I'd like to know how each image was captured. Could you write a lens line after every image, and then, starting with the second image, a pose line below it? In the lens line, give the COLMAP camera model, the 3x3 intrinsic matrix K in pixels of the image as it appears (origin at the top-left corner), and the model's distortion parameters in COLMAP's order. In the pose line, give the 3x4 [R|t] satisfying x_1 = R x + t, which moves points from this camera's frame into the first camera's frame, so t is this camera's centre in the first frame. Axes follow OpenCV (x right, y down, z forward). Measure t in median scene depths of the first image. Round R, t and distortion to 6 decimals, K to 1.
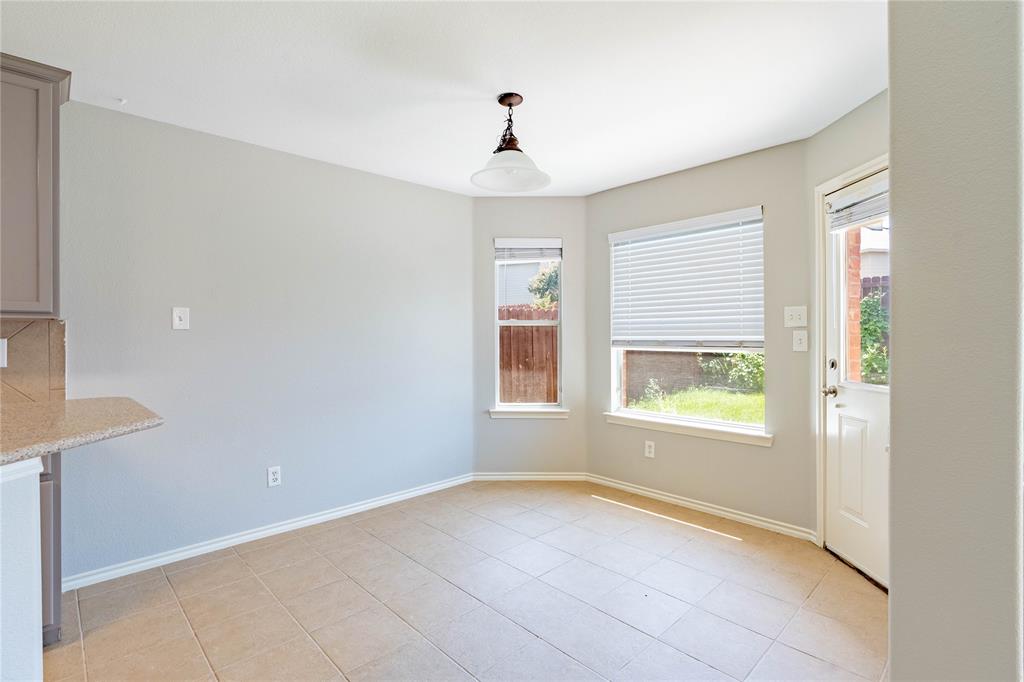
lens RADIAL K [[489.4, 0, 512.2], [0, 489.4, 337.4], [0, 0, 1]] dist [0.006129, 0.000383]
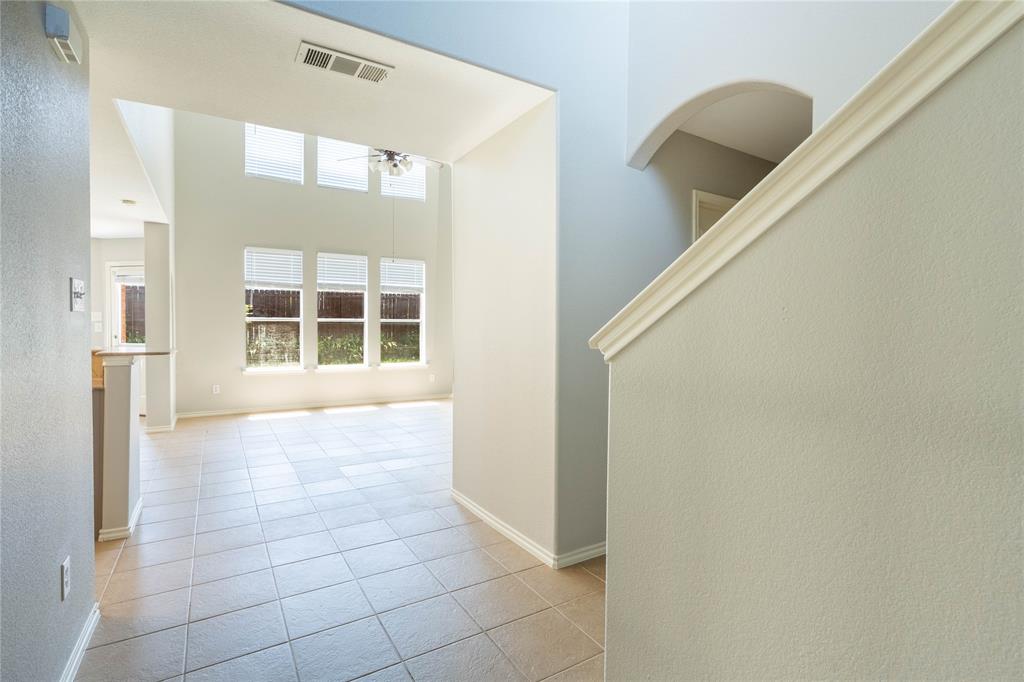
lens RADIAL K [[489.4, 0, 513.1], [0, 489.4, 339.8], [0, 0, 1]] dist [0.006129, 0.000383]
pose [[0.275545, -0.010855, 0.961227, -1.038387], [0.007804, 0.999929, 0.009055, 0.058133], [-0.961256, 0.005007, 0.275610, -1.420270]]
